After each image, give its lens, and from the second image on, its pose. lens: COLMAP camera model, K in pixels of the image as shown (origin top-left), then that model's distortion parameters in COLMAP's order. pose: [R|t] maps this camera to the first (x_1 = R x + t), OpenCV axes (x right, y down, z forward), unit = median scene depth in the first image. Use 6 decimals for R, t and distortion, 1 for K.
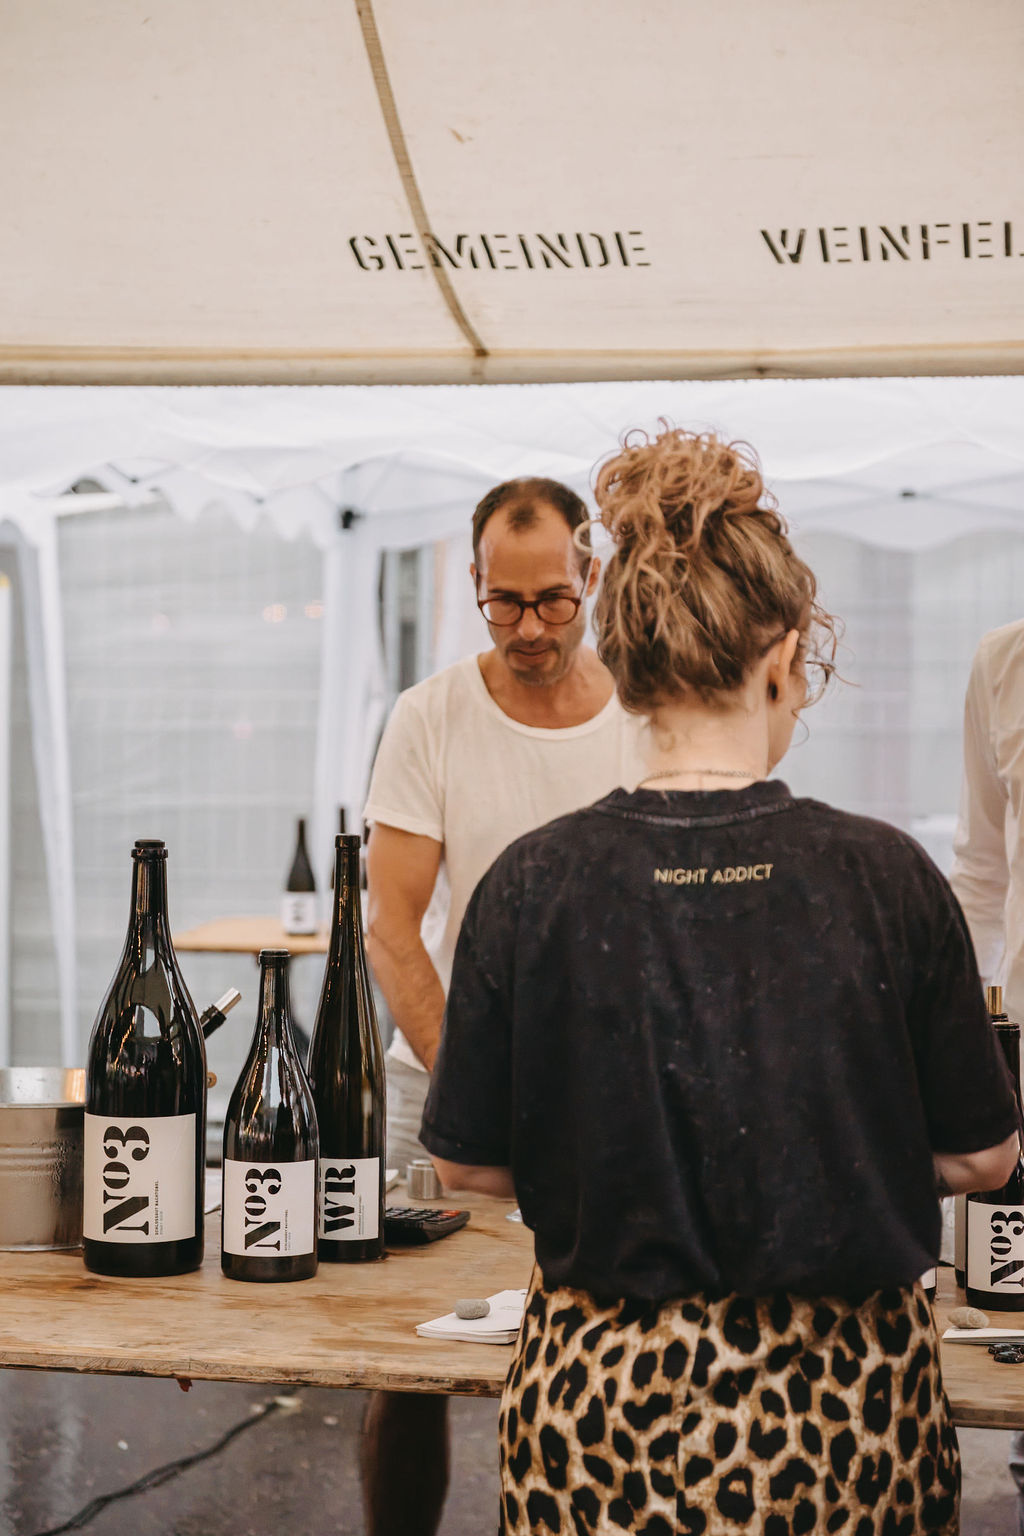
lens RADIAL K [[3002.7, 0, 510.0], [0, 3002.7, 759.3], [0, 0, 1]] dist [0.218969, 0.000000]
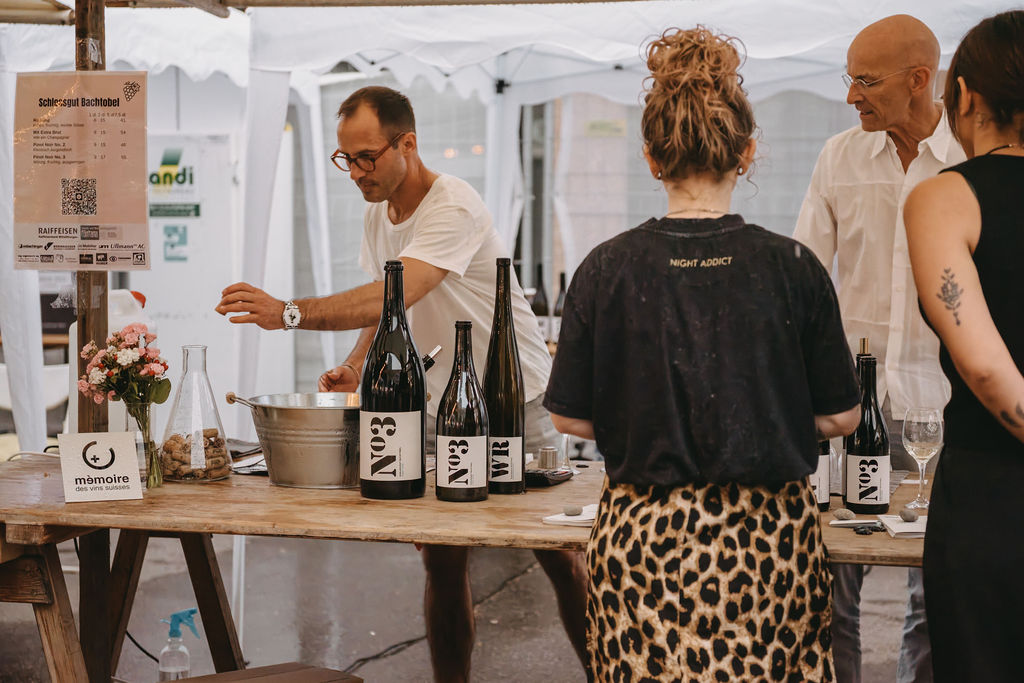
lens RADIAL K [[1989.2, 0, 505.9], [0, 1989.2, 348.3], [0, 0, 1]] dist [0.152144, 0.000000]
pose [[0.998715, -0.001225, -0.050657, 0.008329], [0.003661, 0.998839, 0.048027, 0.025064], [0.050539, -0.048151, 0.997561, -0.207520]]
